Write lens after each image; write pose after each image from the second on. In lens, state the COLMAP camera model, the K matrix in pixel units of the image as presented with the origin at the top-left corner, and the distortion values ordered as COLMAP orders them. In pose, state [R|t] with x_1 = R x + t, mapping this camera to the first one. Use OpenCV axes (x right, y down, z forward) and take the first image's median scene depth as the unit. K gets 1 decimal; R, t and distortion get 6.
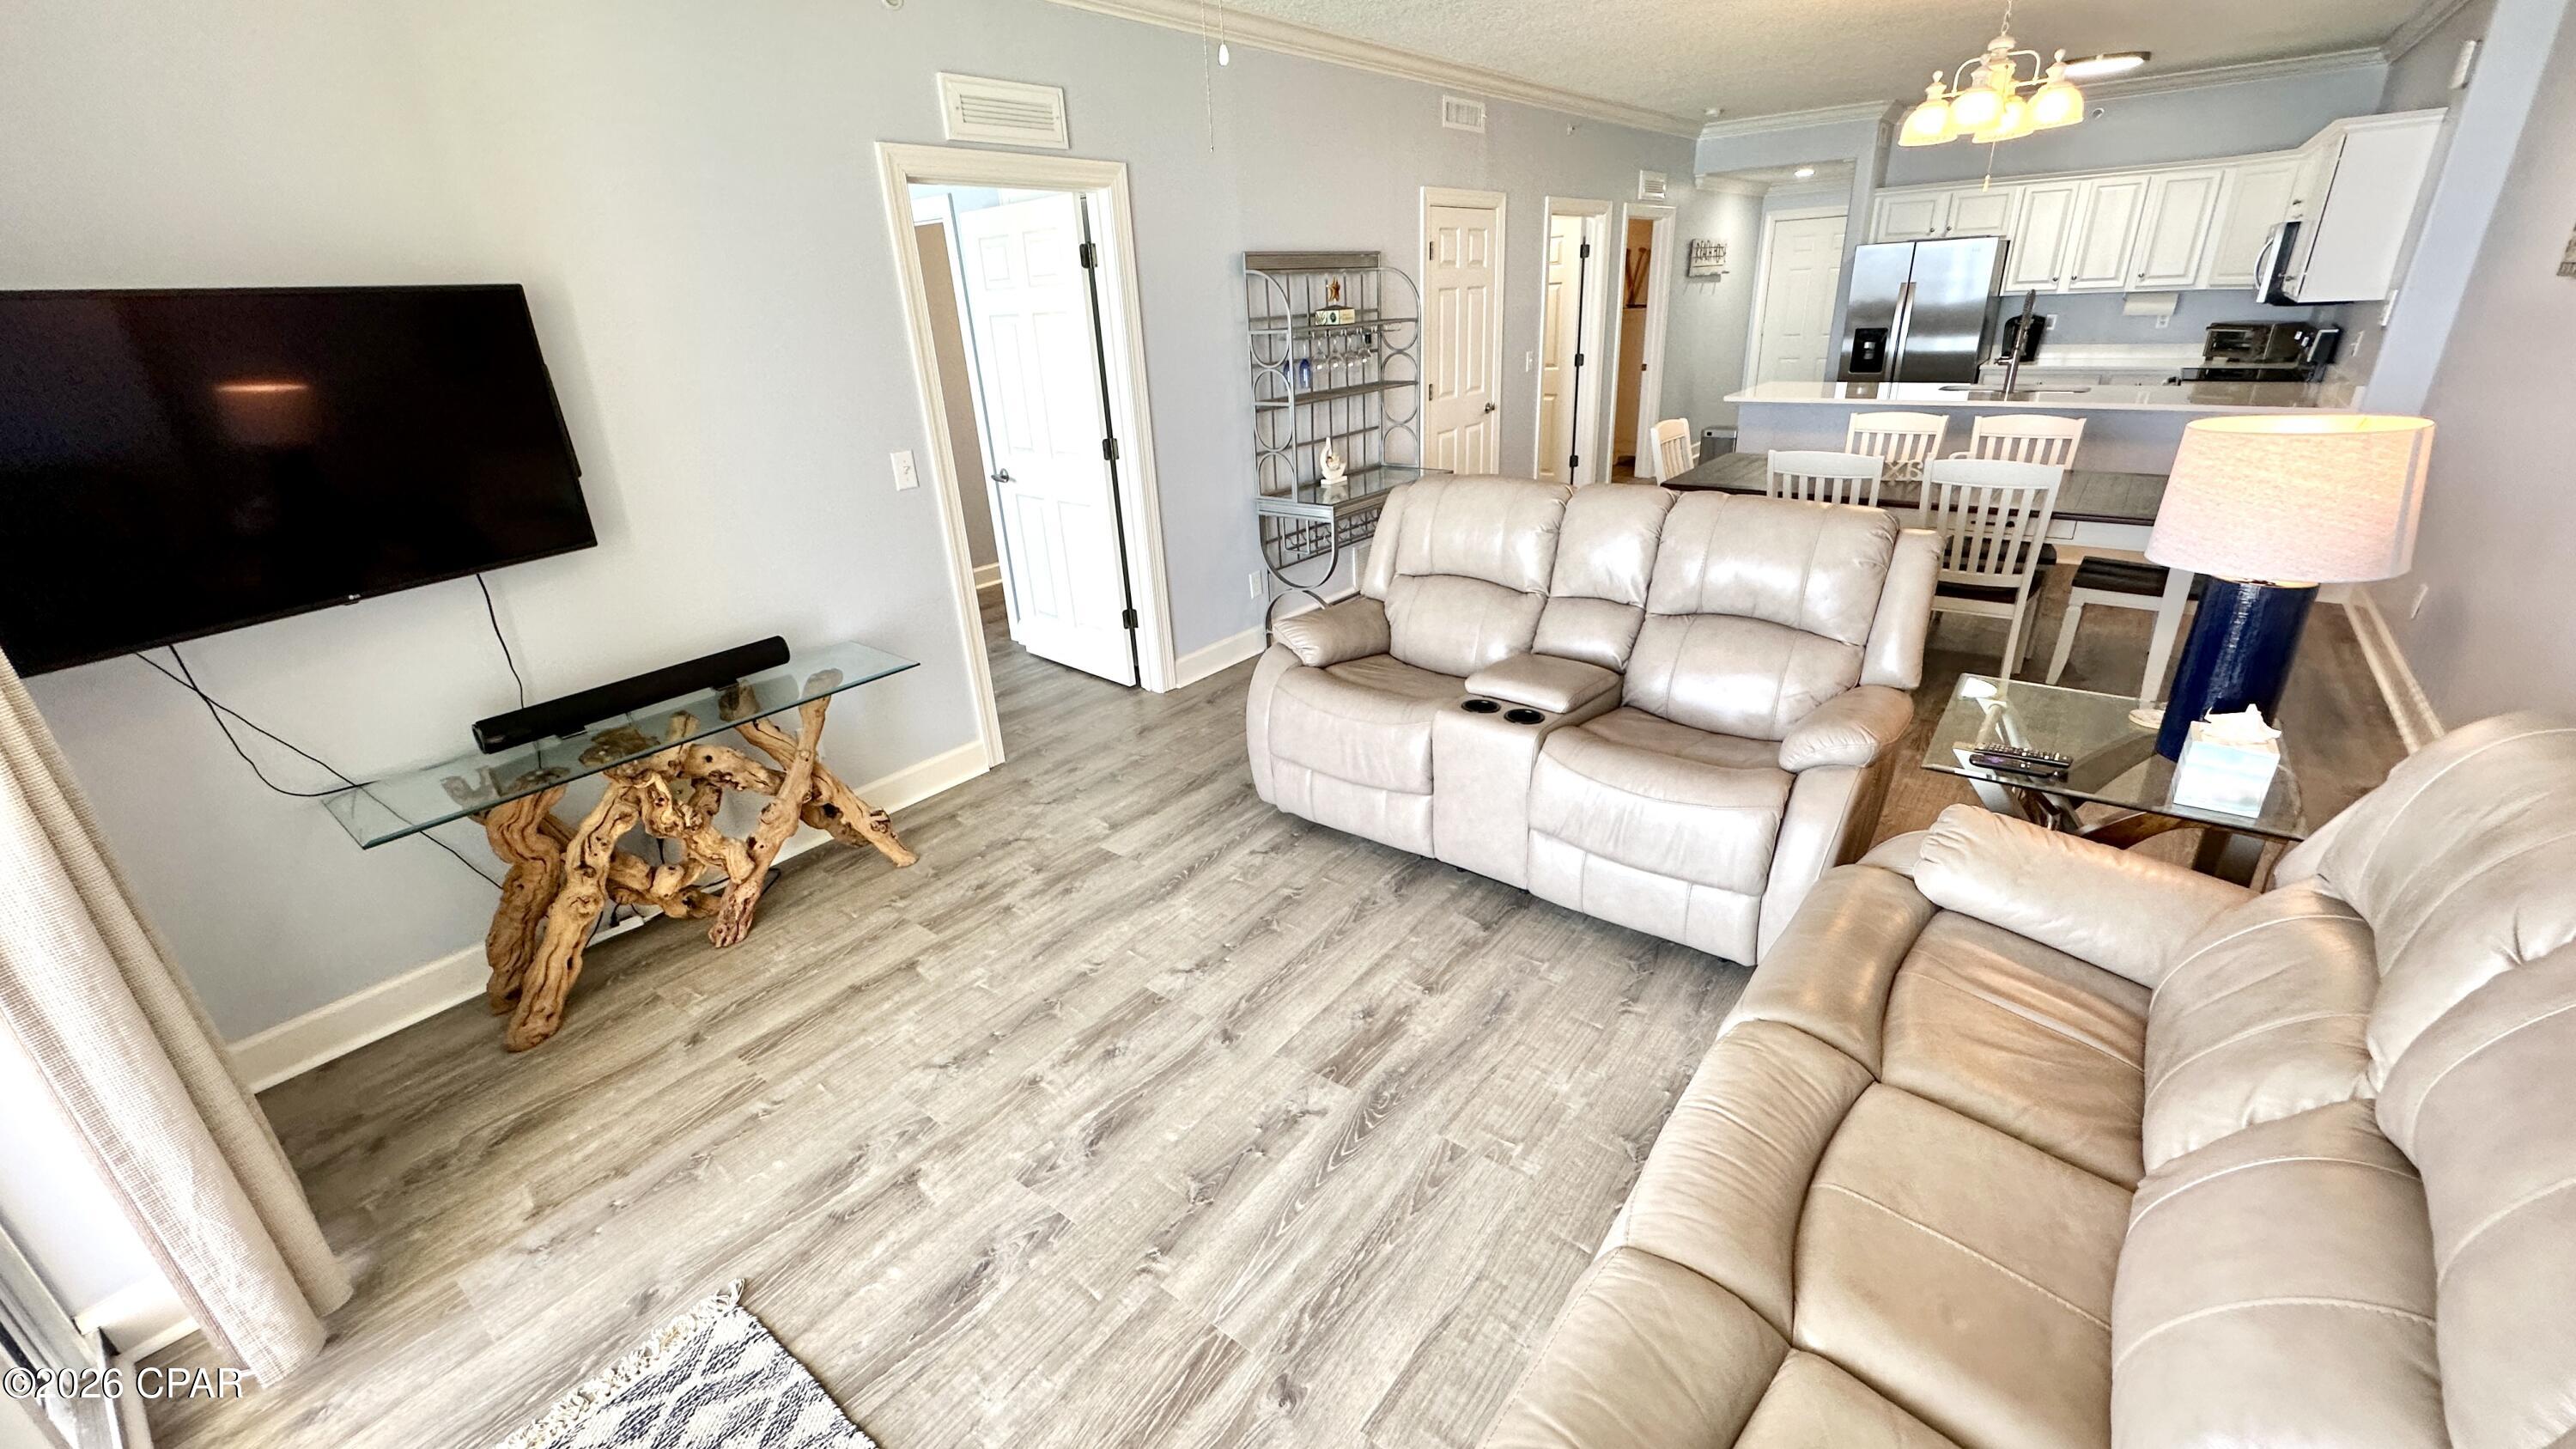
lens RADIAL K [[1028.9, 0, 1290.1], [0, 1028.9, 724.7], [0, 0, 1]] dist [-0.003760, 0.000653]
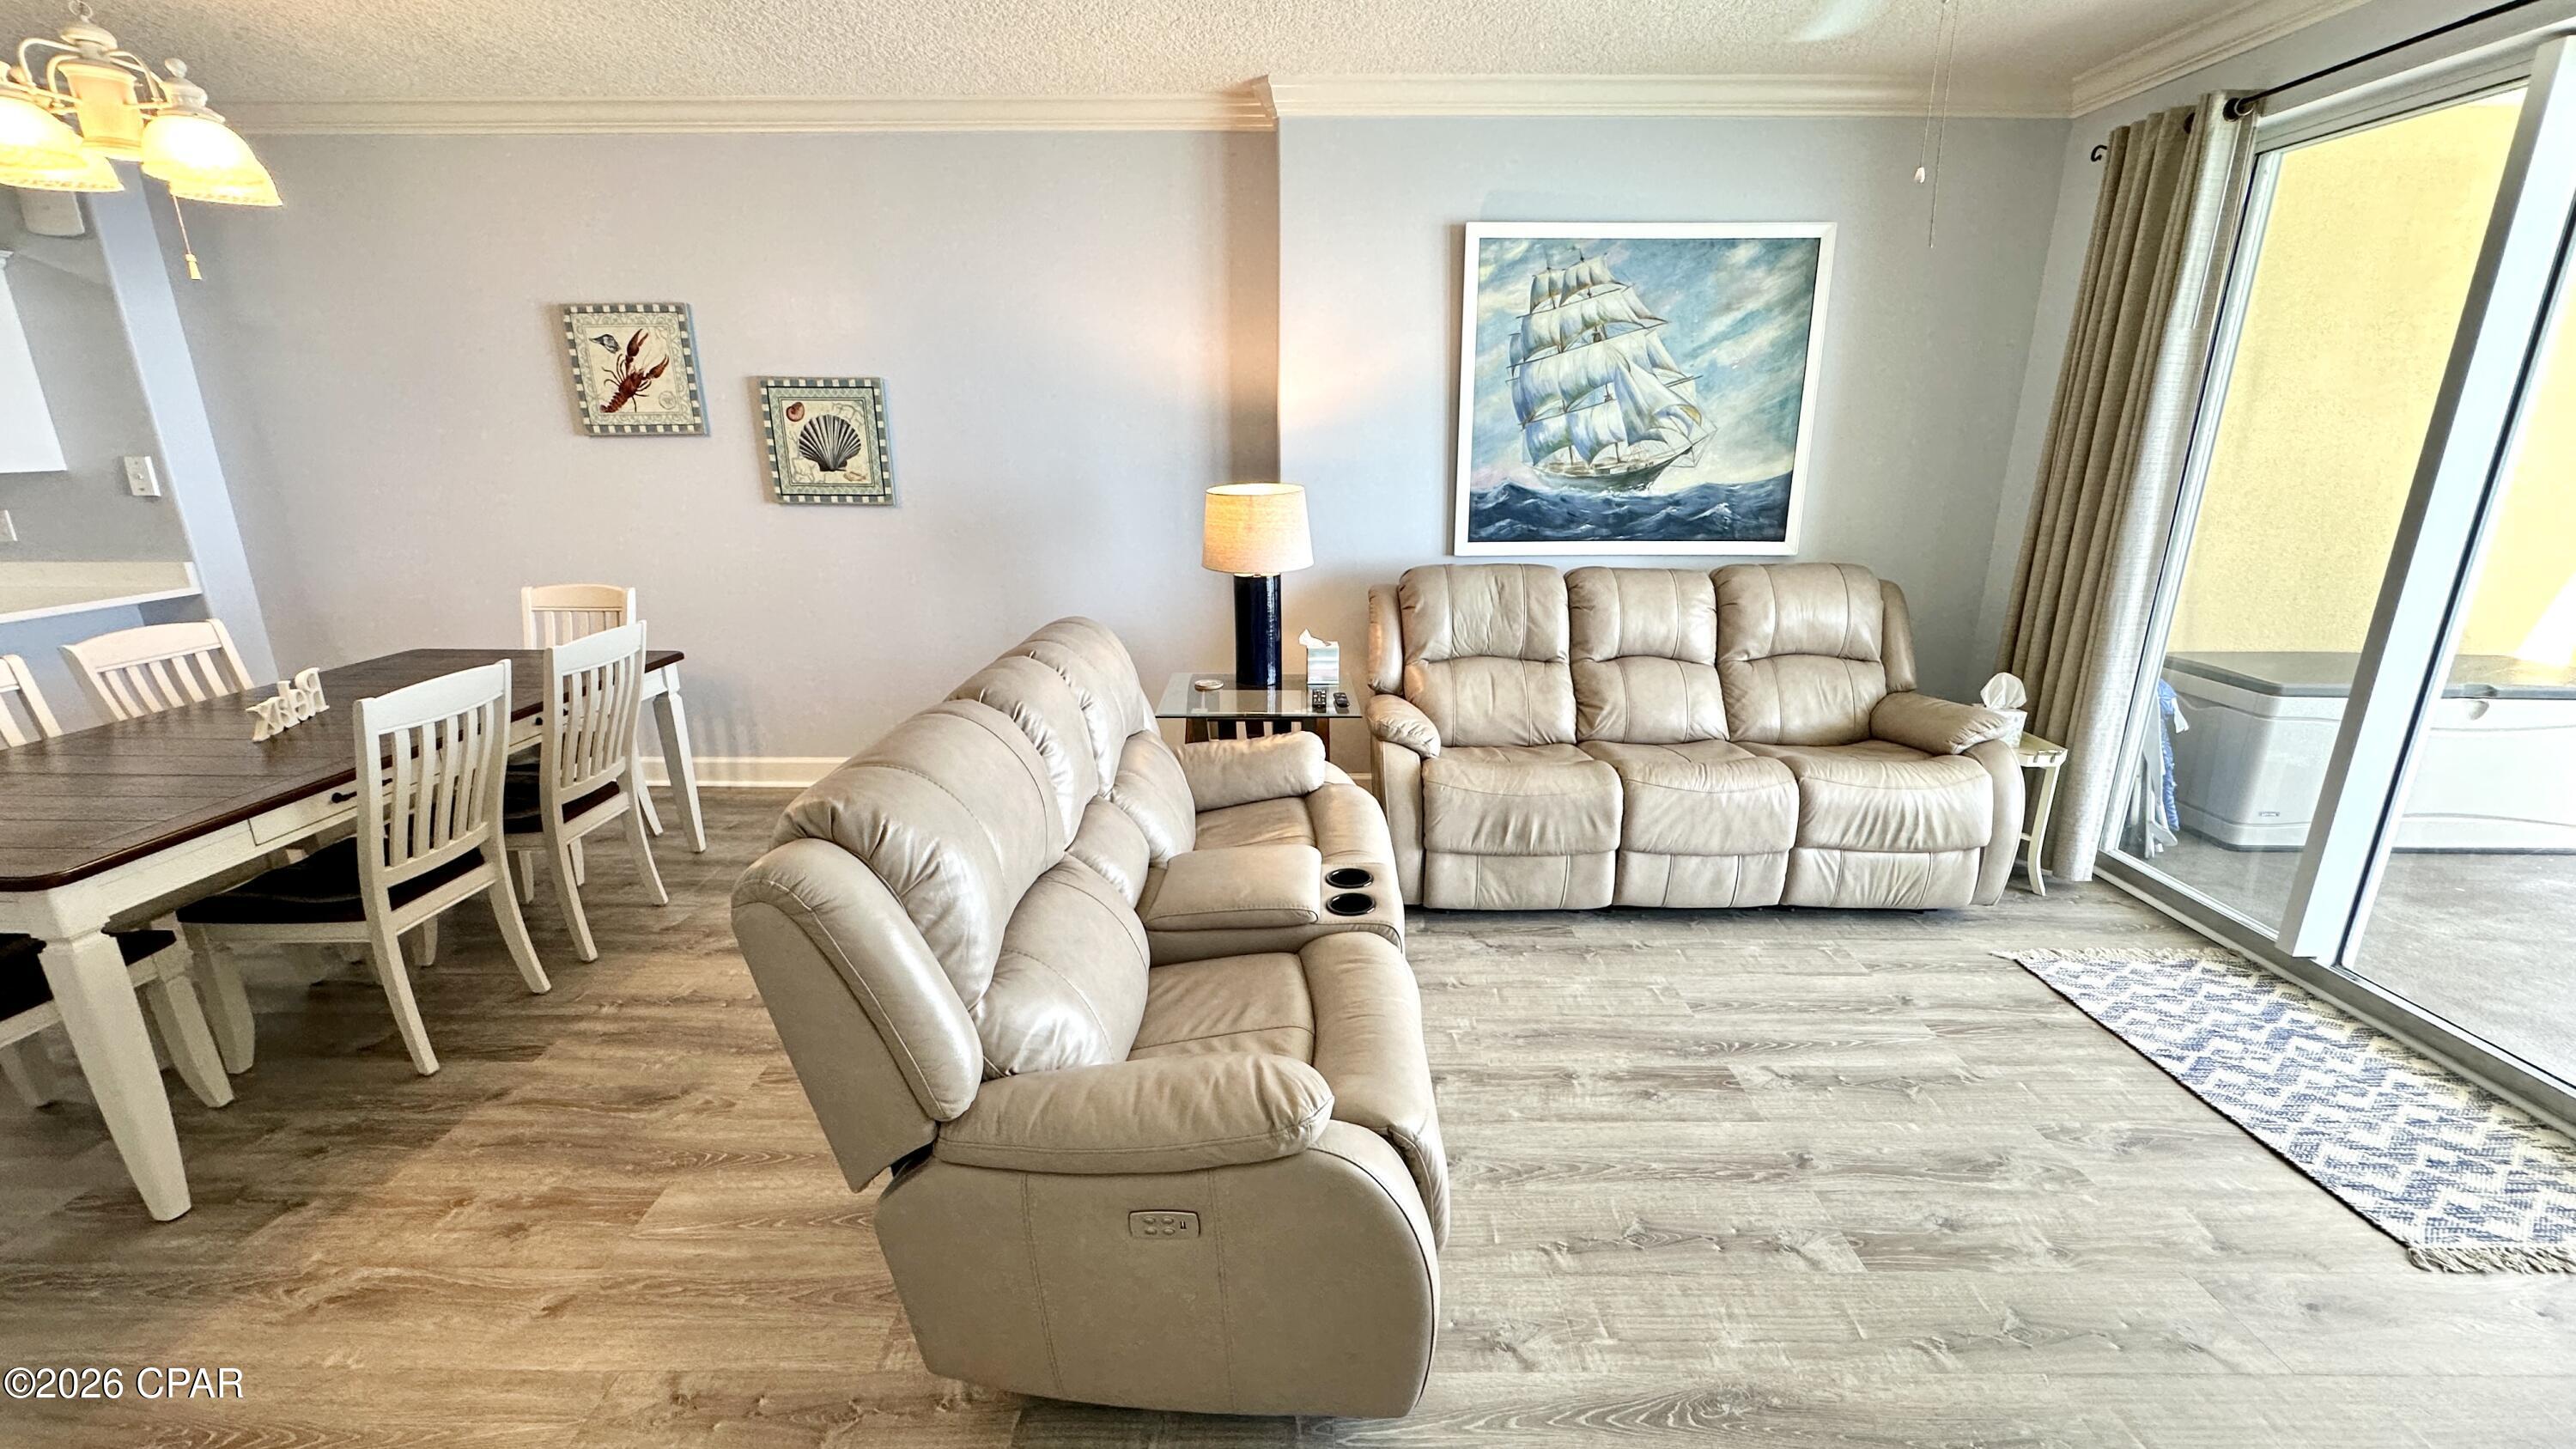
lens RADIAL K [[1025.6, 0, 1289.5], [0, 1025.6, 725.3], [0, 0, 1]] dist [-0.004296, 0.000637]
pose [[-0.612133, -0.174123, 0.771346, -0.257946], [0.331271, 0.829263, 0.450091, -0.355790], [-0.718020, 0.531040, -0.449937, 0.953069]]
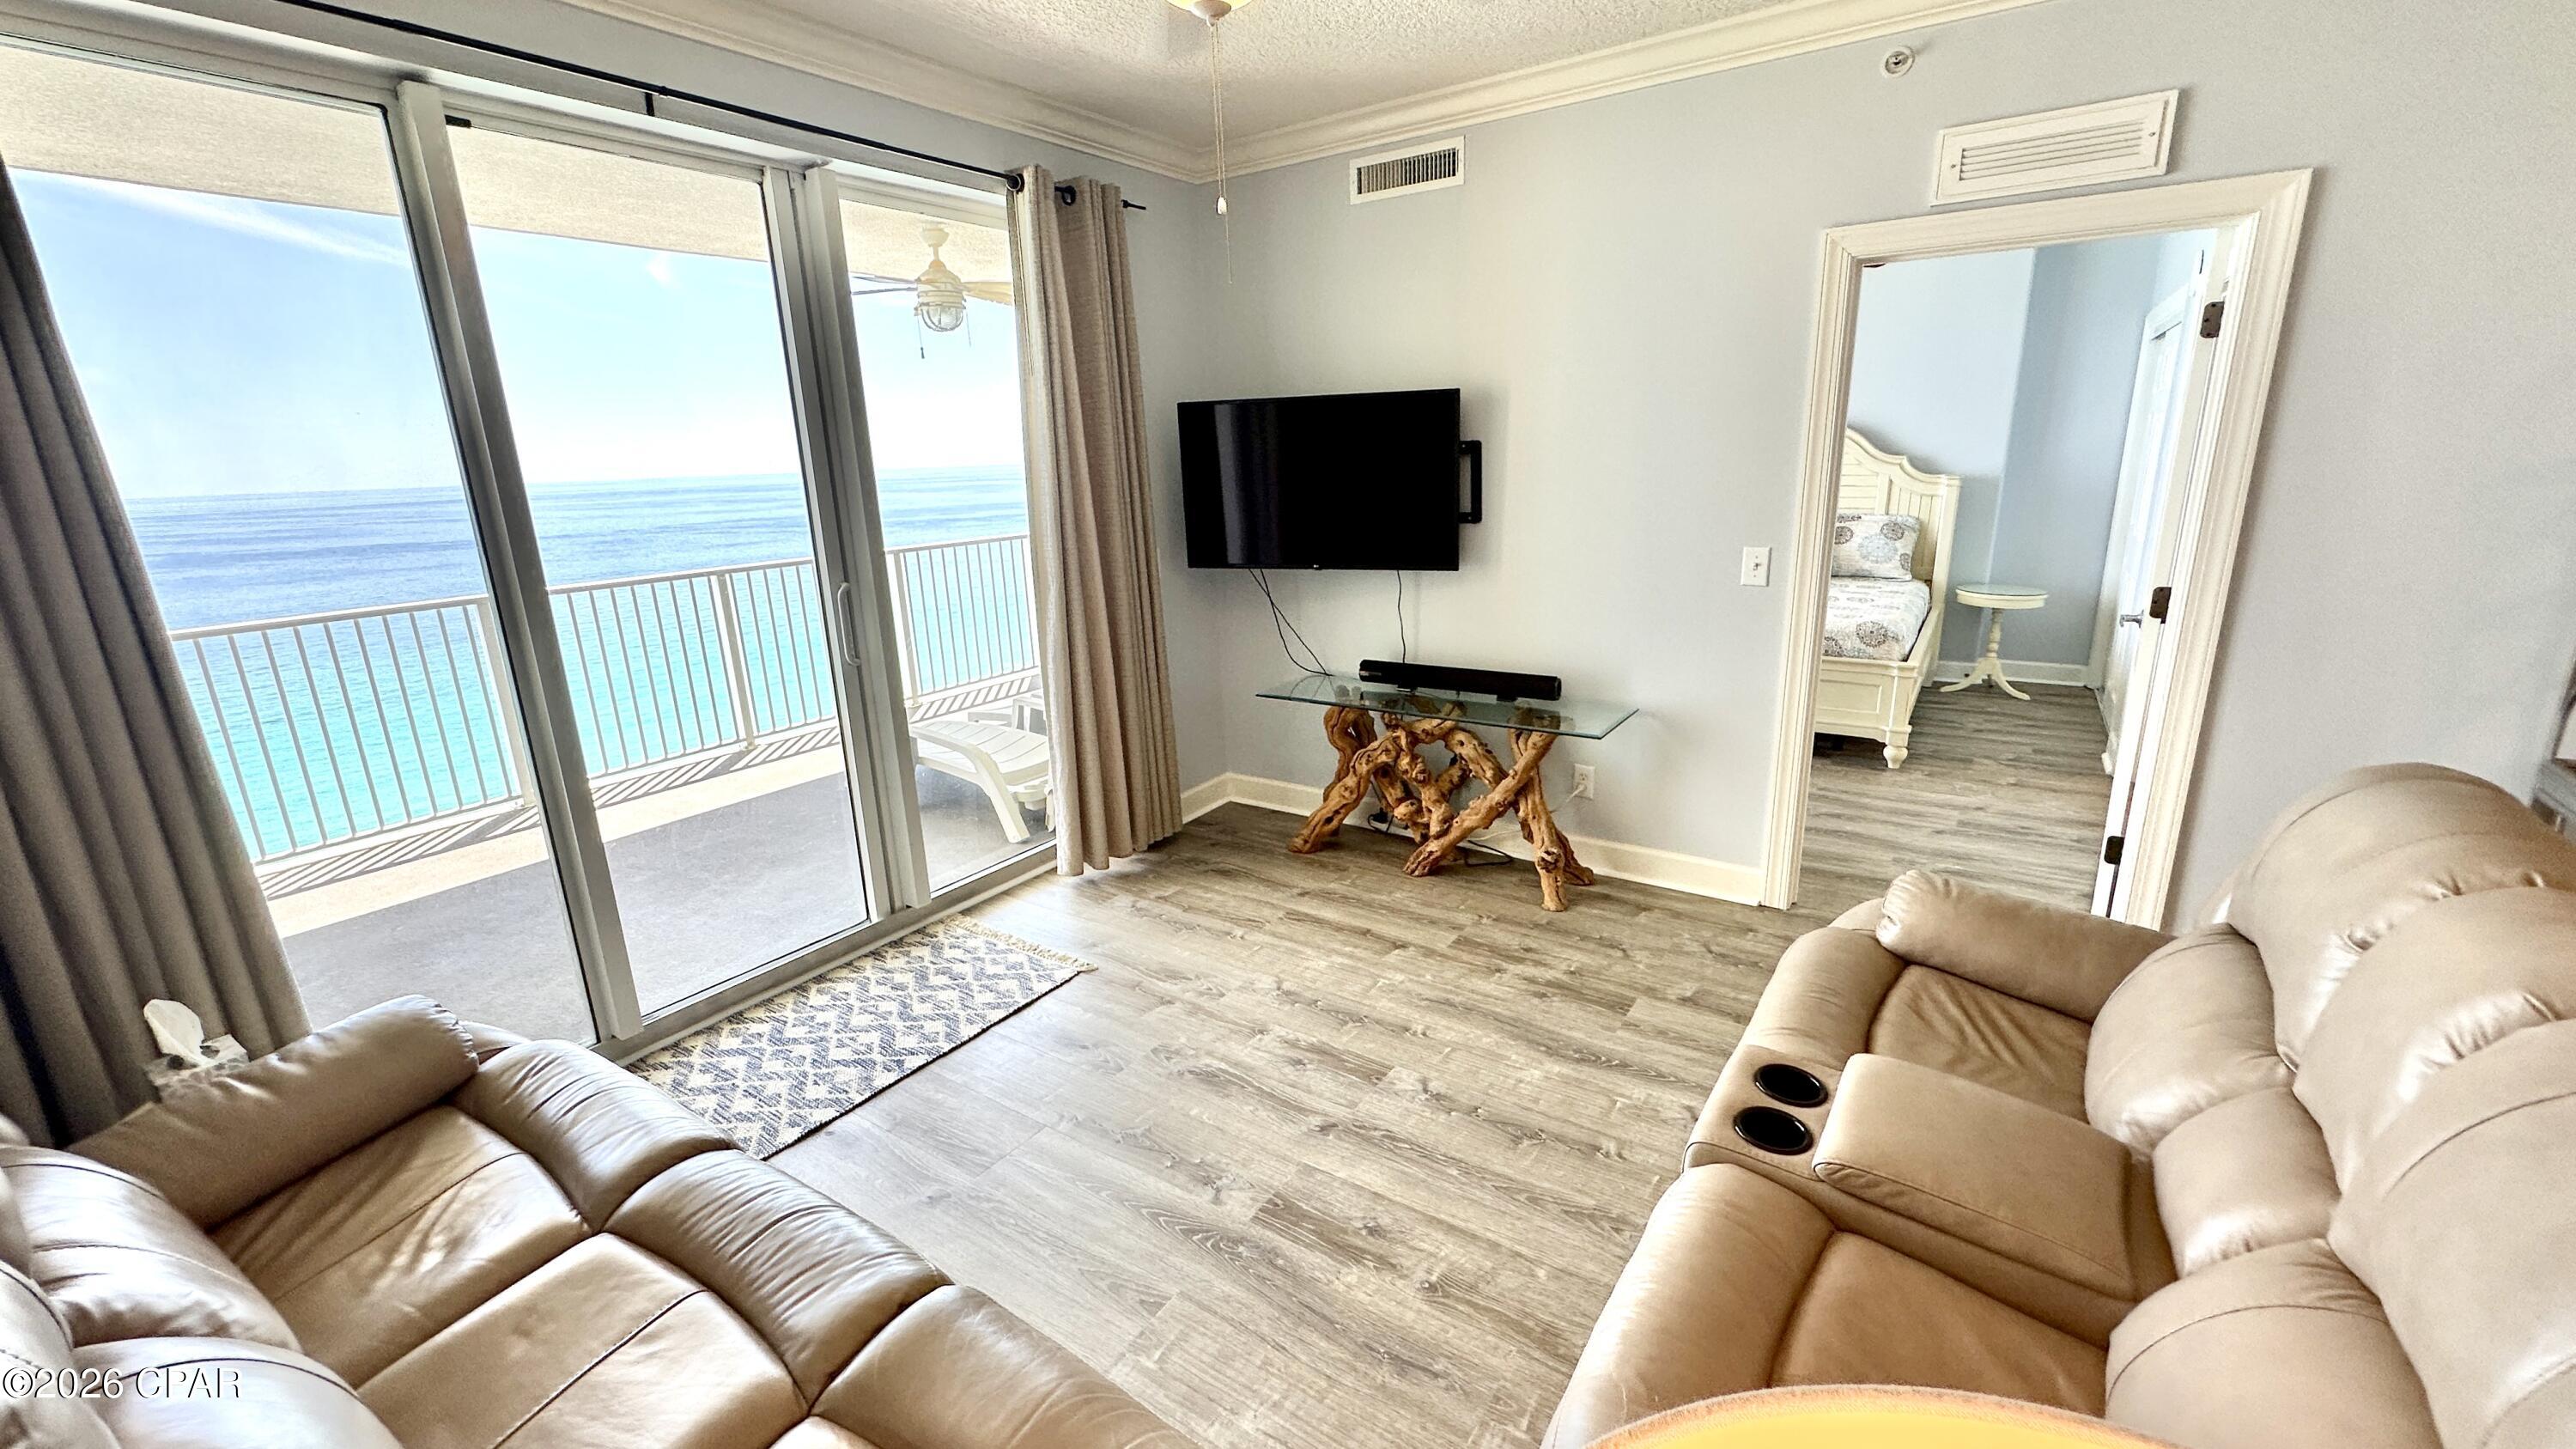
lens RADIAL K [[1029.7, 0, 1291.0], [0, 1029.7, 726.6], [0, 0, 1]] dist [-0.000639, 0.000118]
pose [[0.074126, 0.302752, -0.950182, 0.476392], [-0.358627, 0.897154, 0.257879, -0.179737], [0.930533, 0.321646, 0.175078, 0.418782]]
